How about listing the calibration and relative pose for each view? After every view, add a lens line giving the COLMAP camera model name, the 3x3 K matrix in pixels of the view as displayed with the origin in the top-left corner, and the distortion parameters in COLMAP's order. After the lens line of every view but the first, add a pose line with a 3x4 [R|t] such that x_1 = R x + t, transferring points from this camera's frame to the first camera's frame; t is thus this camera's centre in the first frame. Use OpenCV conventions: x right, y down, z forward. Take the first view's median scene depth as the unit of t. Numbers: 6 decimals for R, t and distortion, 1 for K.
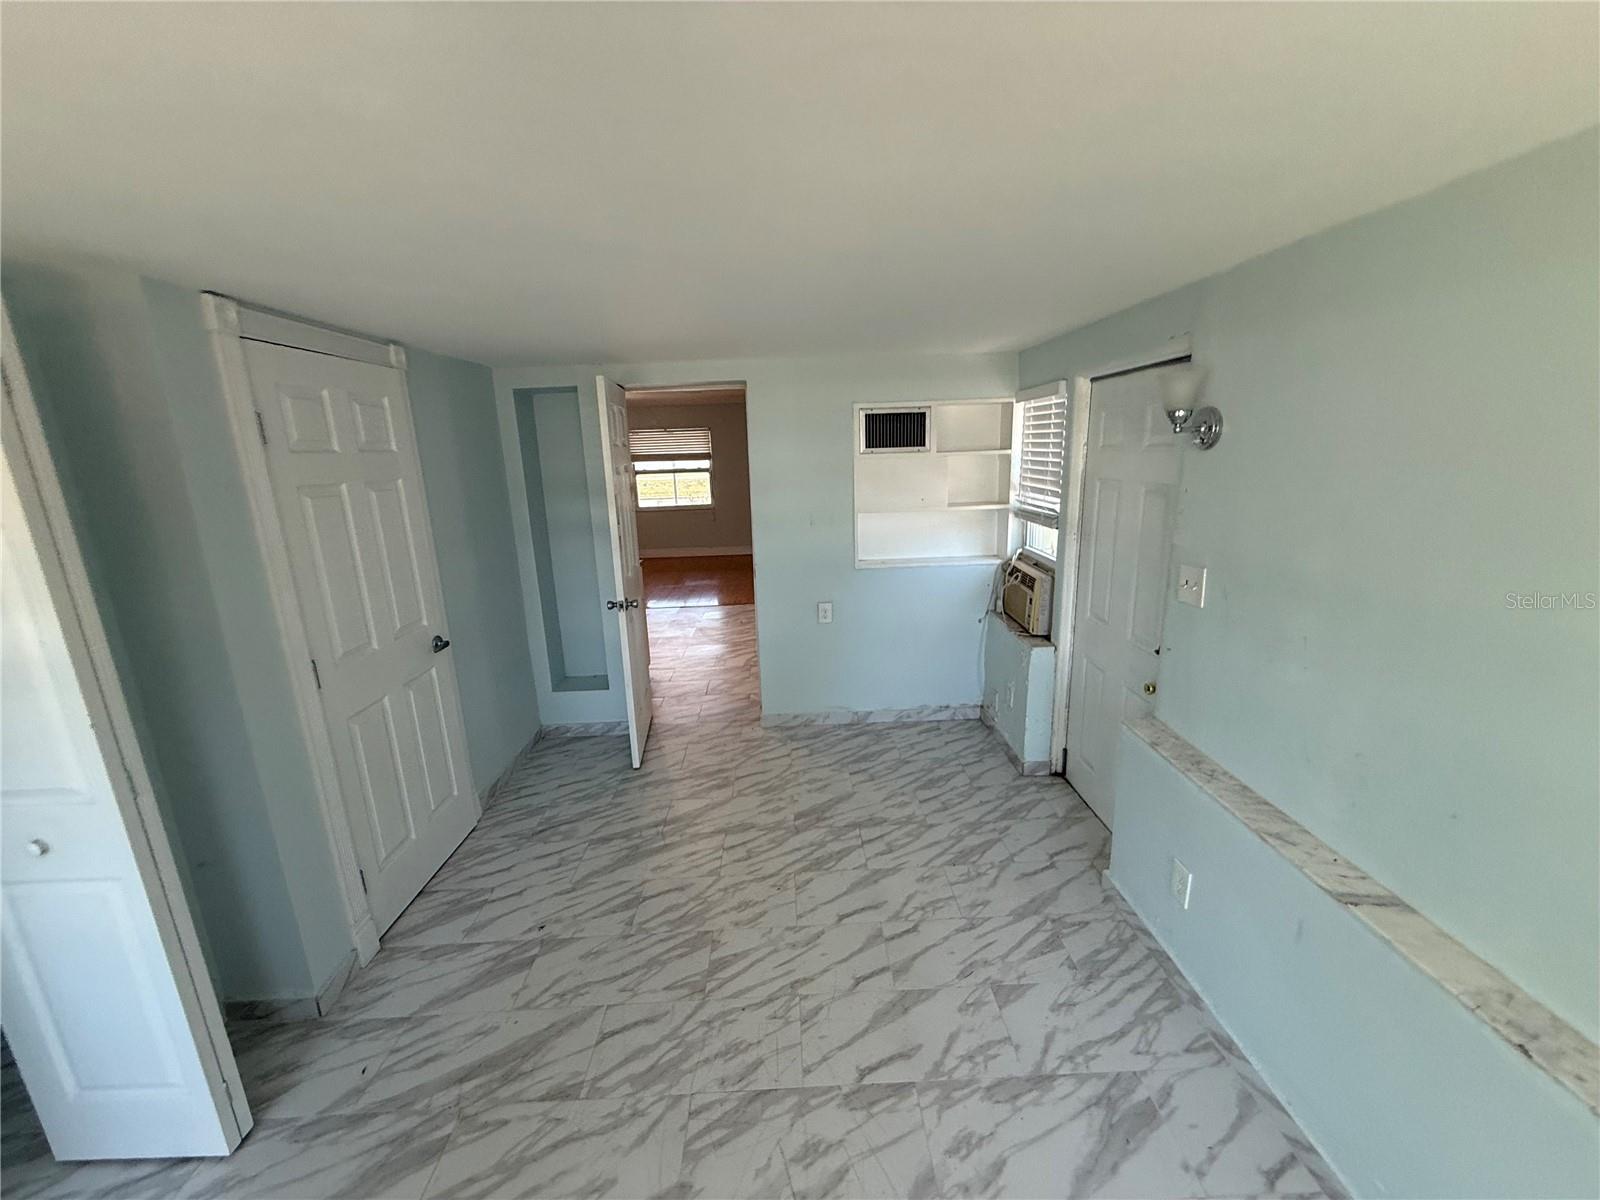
lens RADIAL K [[639.8, 0, 796.4], [0, 639.8, 603.5], [0, 0, 1]] dist [0.001248, -0.000065]
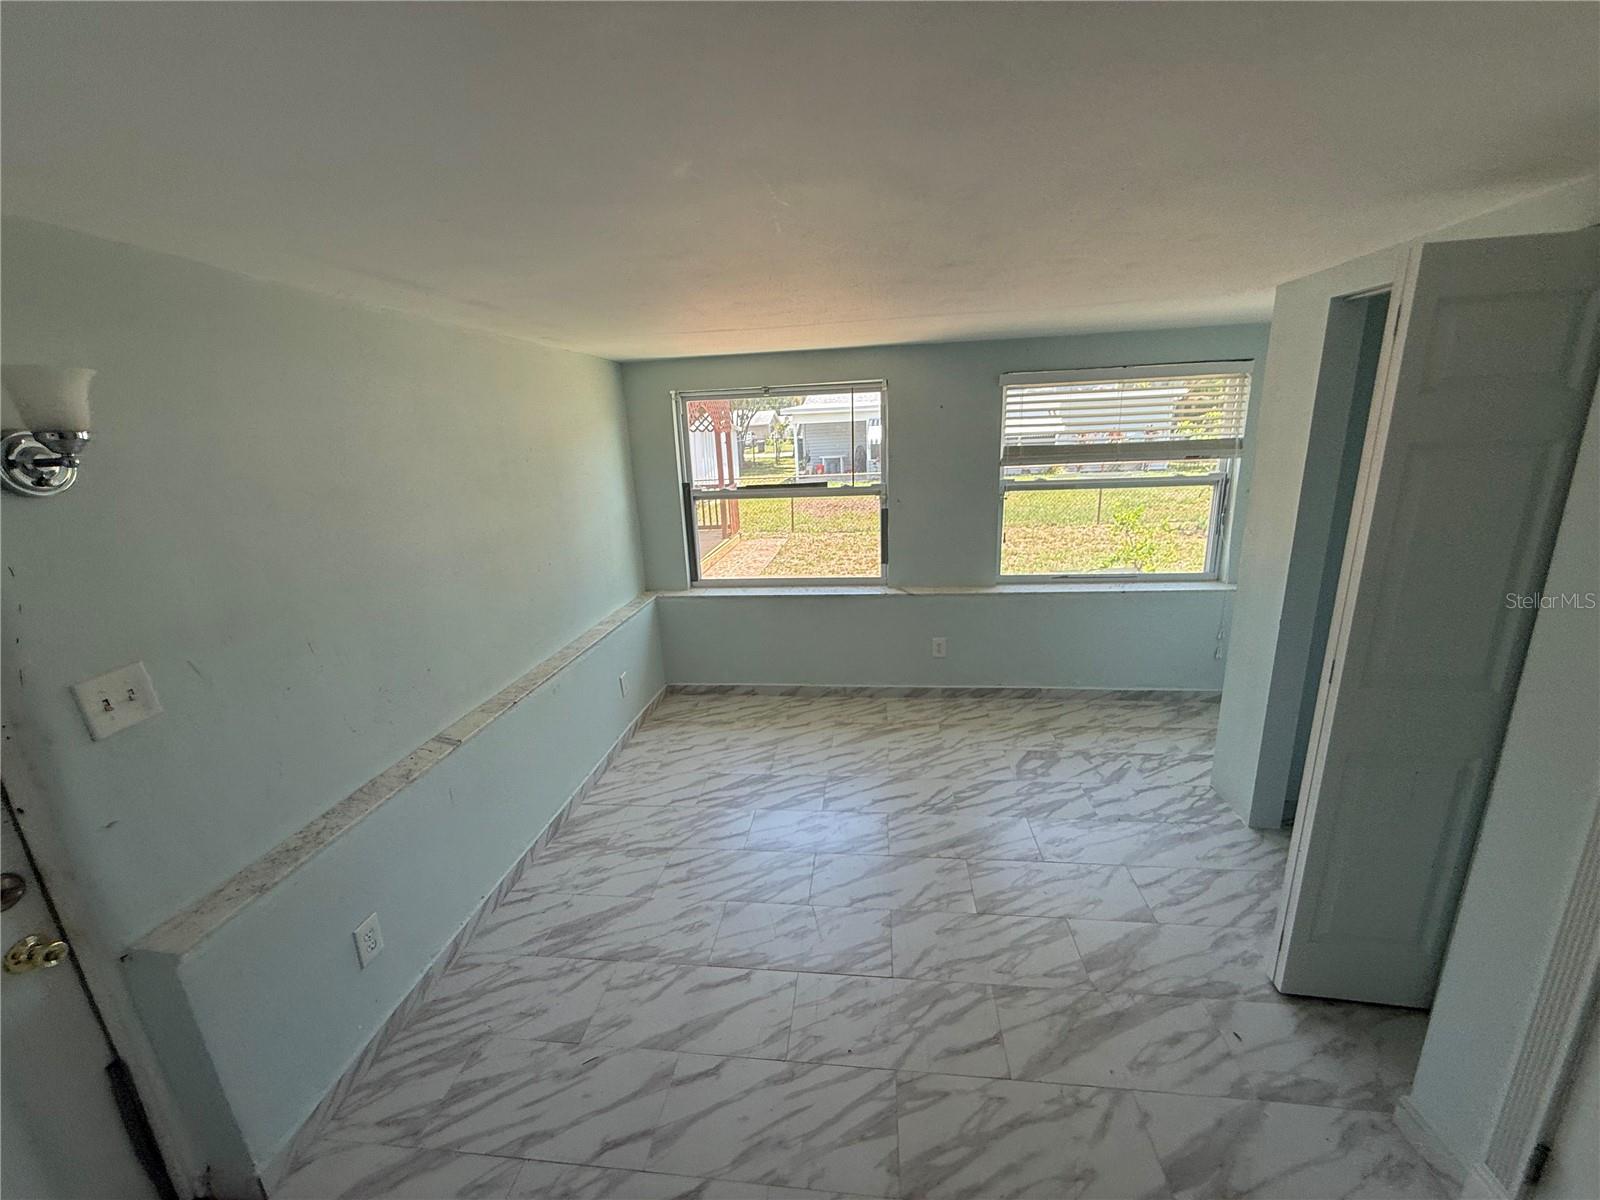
lens RADIAL K [[639.8, 0, 801.2], [0, 639.8, 600.1], [0, 0, 1]] dist [0.001248, -0.000065]
pose [[-0.987244, 0.039485, 0.154240, -0.190482], [0.108968, 0.873887, 0.473759, -0.384077], [-0.116082, 0.484523, -0.867043, 1.572191]]
